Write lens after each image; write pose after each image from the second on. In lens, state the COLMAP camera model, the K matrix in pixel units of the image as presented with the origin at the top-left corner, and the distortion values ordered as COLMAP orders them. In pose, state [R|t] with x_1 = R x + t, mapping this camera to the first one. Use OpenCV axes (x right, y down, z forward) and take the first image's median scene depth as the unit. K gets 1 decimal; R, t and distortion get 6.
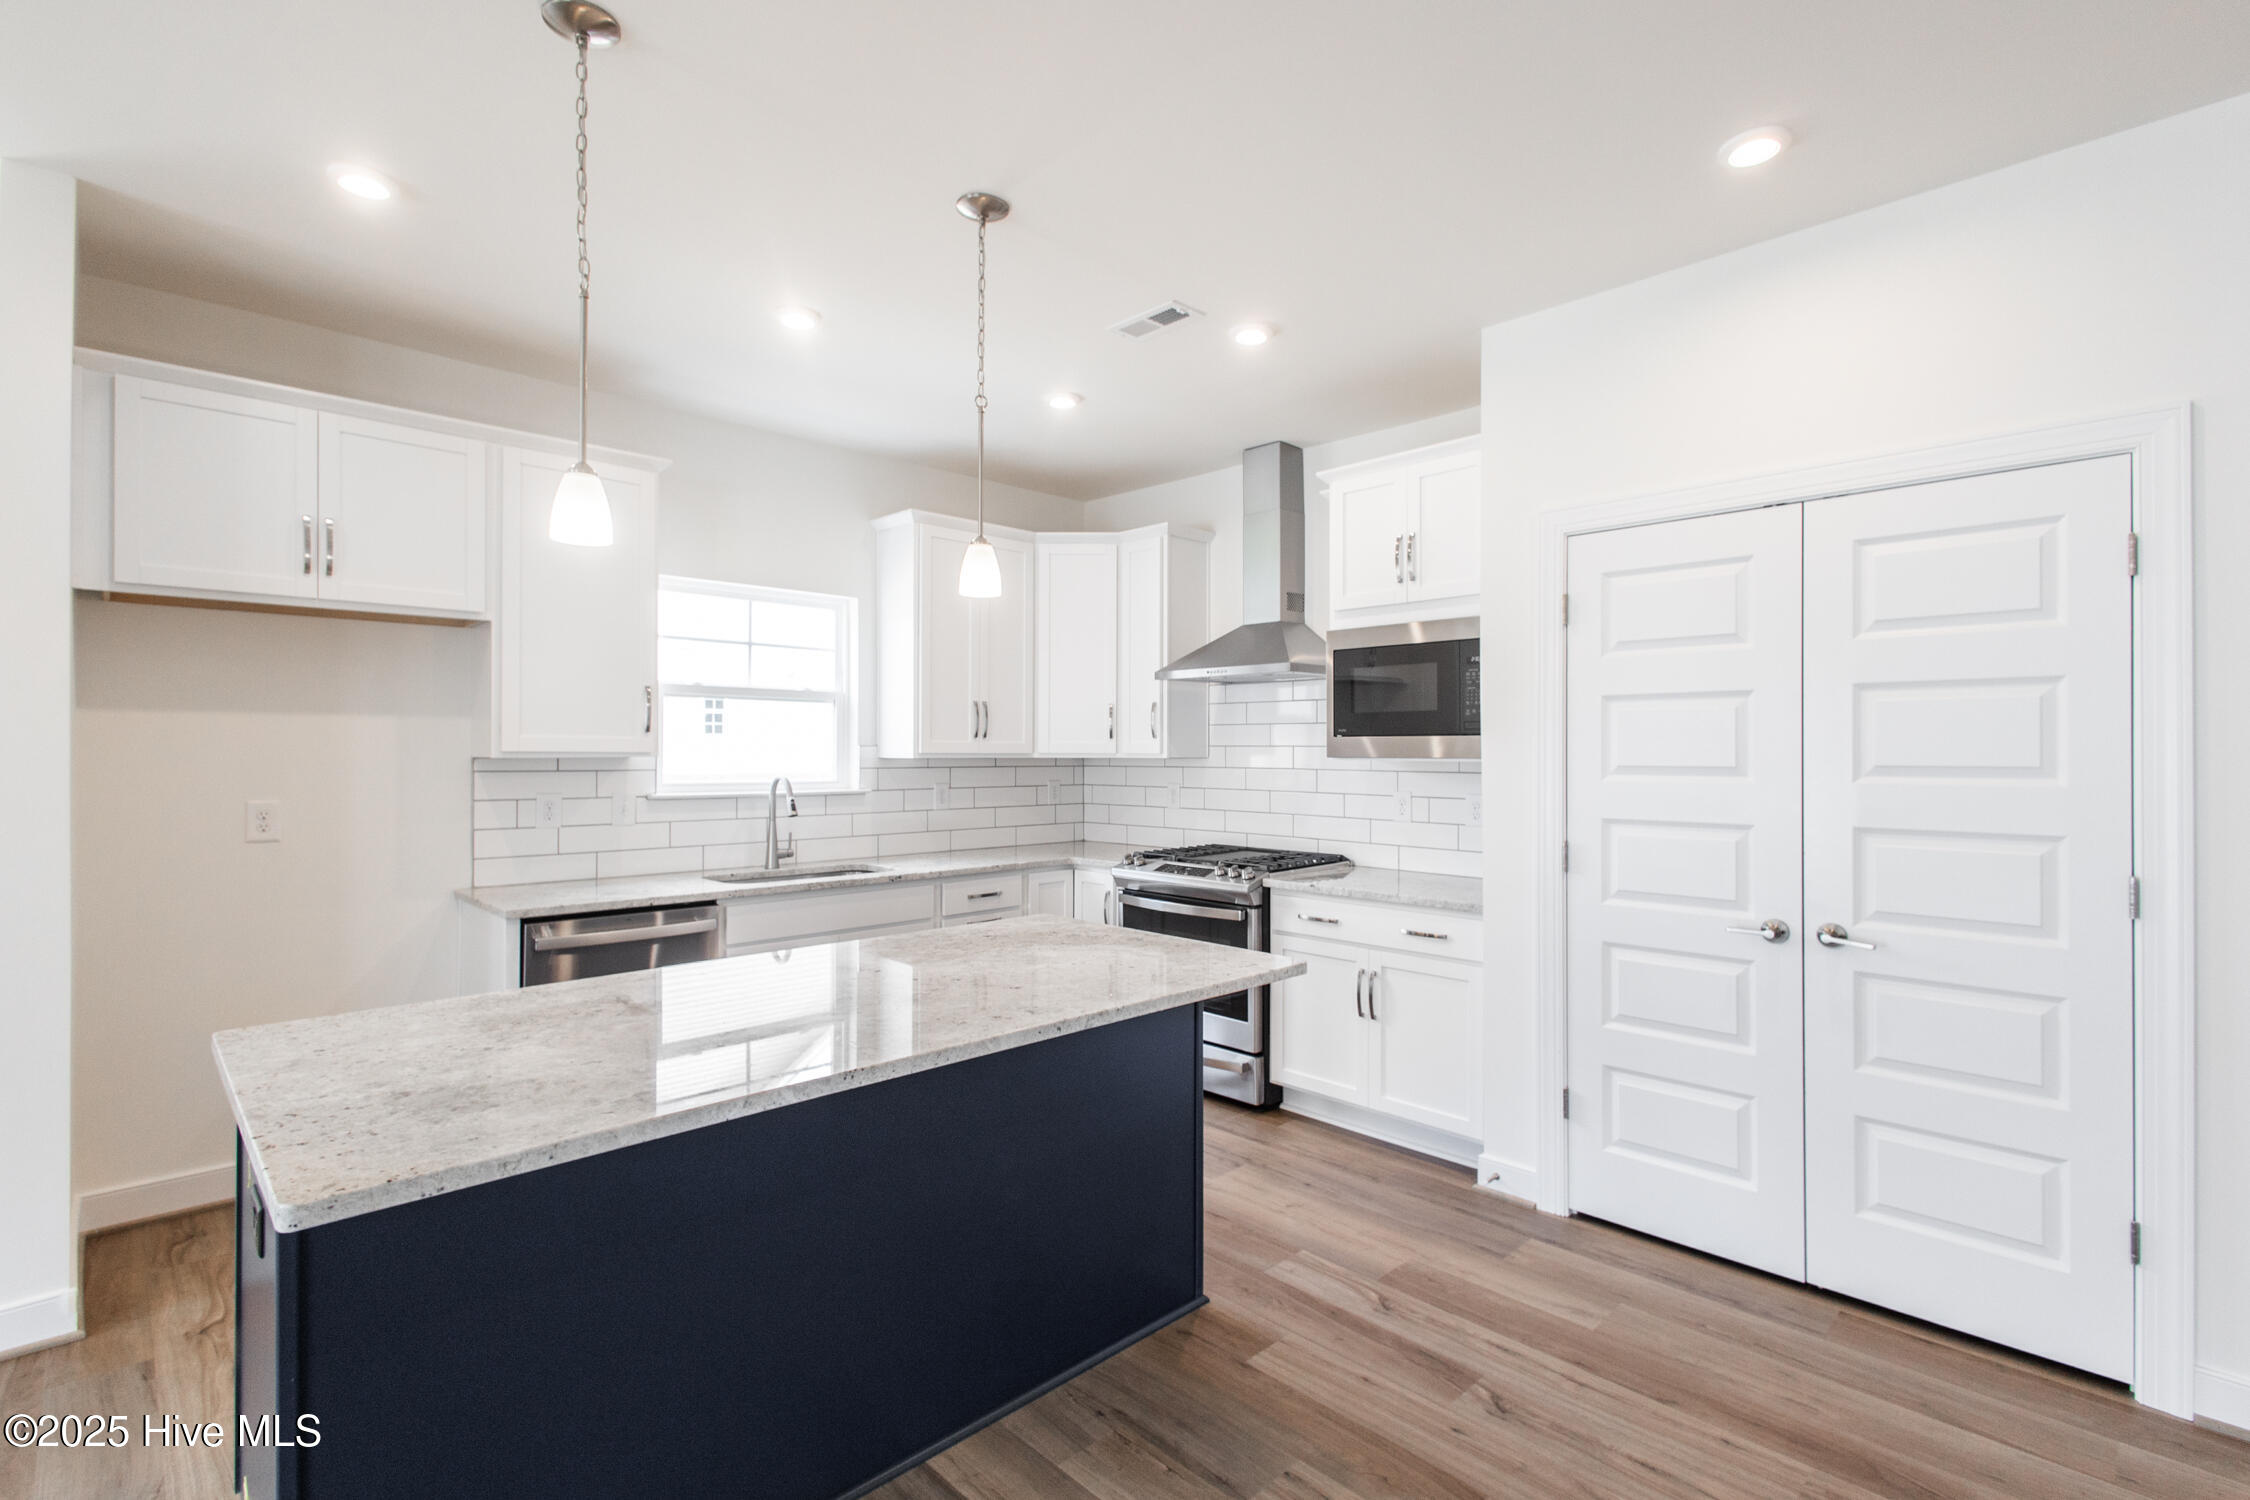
lens RADIAL K [[1044.1, 0, 1130.4], [0, 1044.1, 747.5], [0, 0, 1]] dist [0.009374, -0.000853]
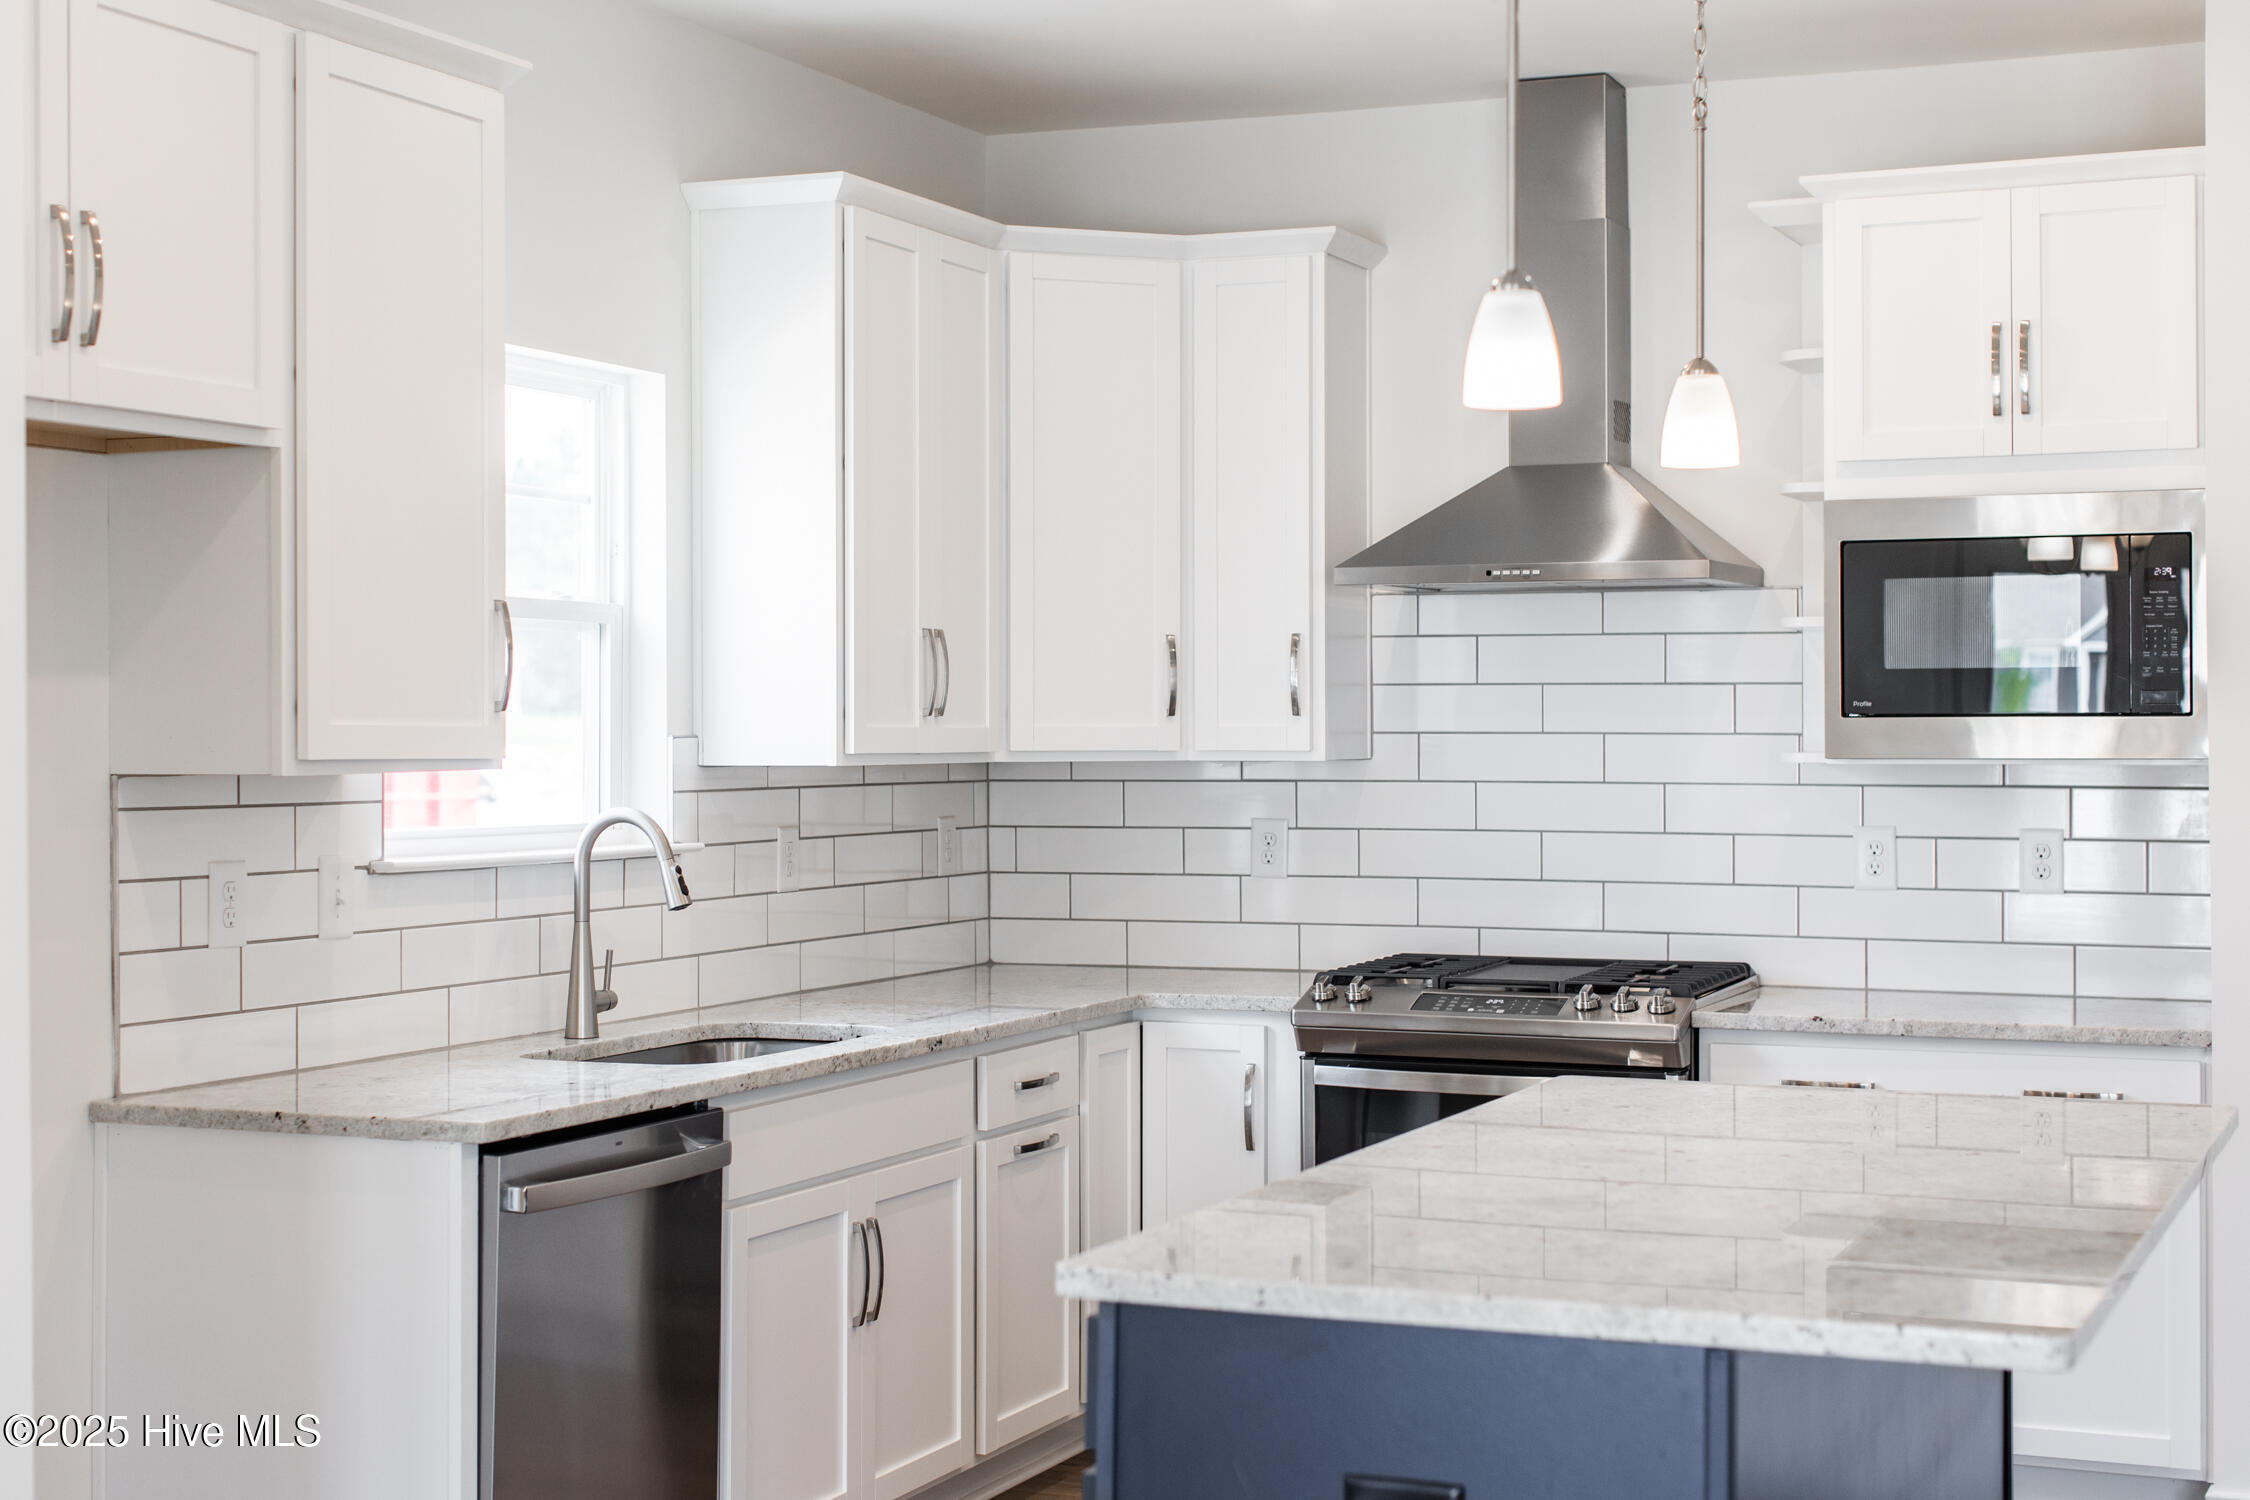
lens RADIAL K [[3285.4, 0, 1125.0], [0, 3285.4, 750.0], [0, 0, 1]] dist [0.010355, -0.007268]
pose [[0.925216, -0.006667, 0.379381, -0.644063], [0.002642, 0.999935, 0.011130, -0.011437], [-0.379431, -0.009295, 0.925173, -0.280444]]
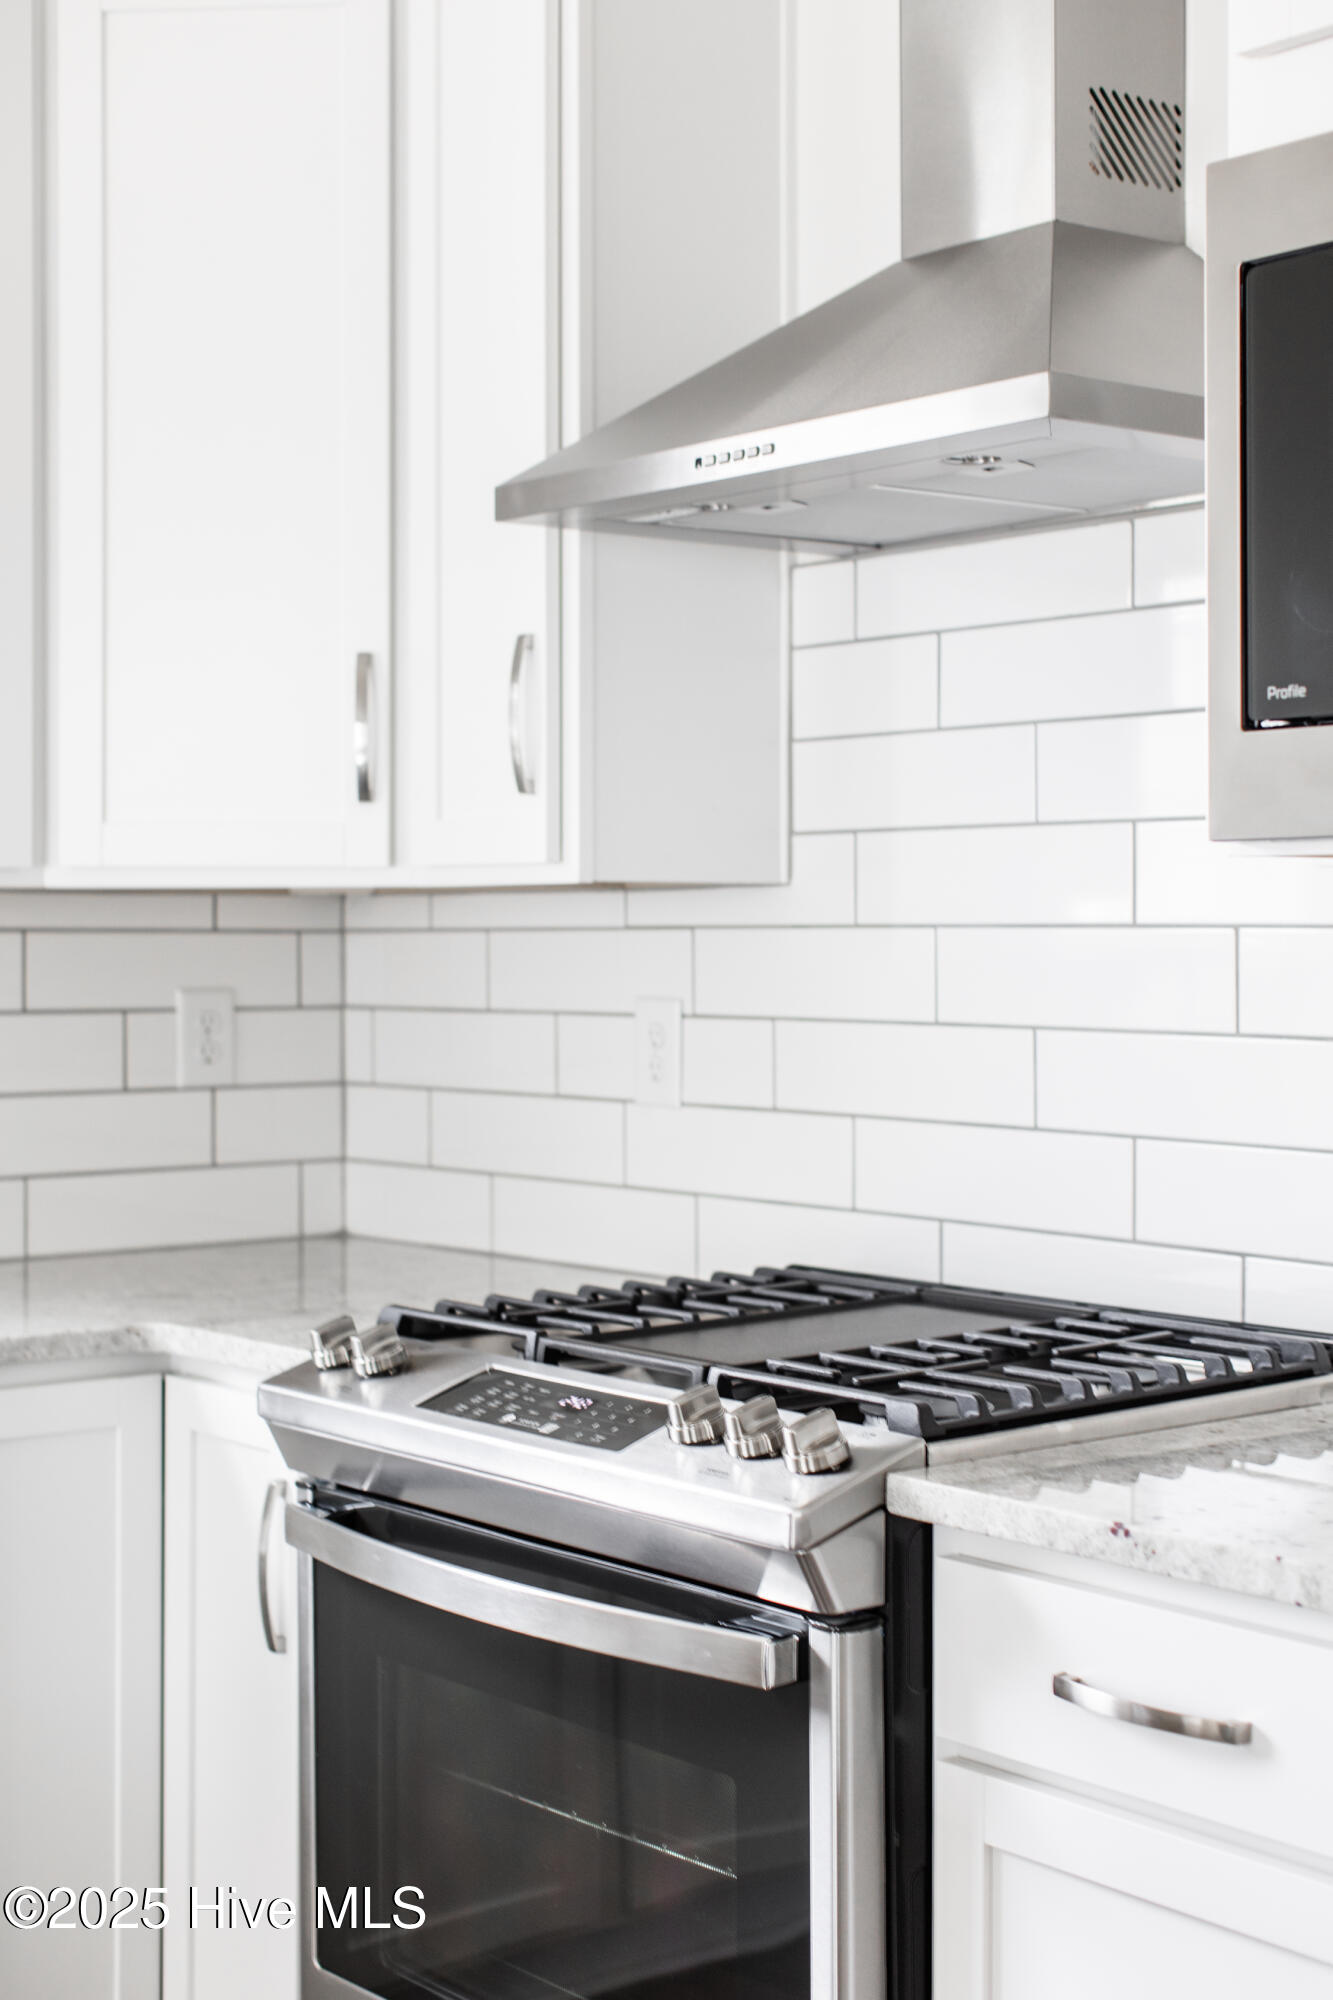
lens RADIAL K [[2920.3, 0, 666.5], [0, 2920.3, 1000.0], [0, 0, 1]] dist [0.010355, -0.007268]
pose [[0.995352, -0.001942, -0.096285, 0.129528], [0.004439, 0.999659, 0.025723, 0.021941], [0.096202, -0.026031, 0.995021, 0.428127]]
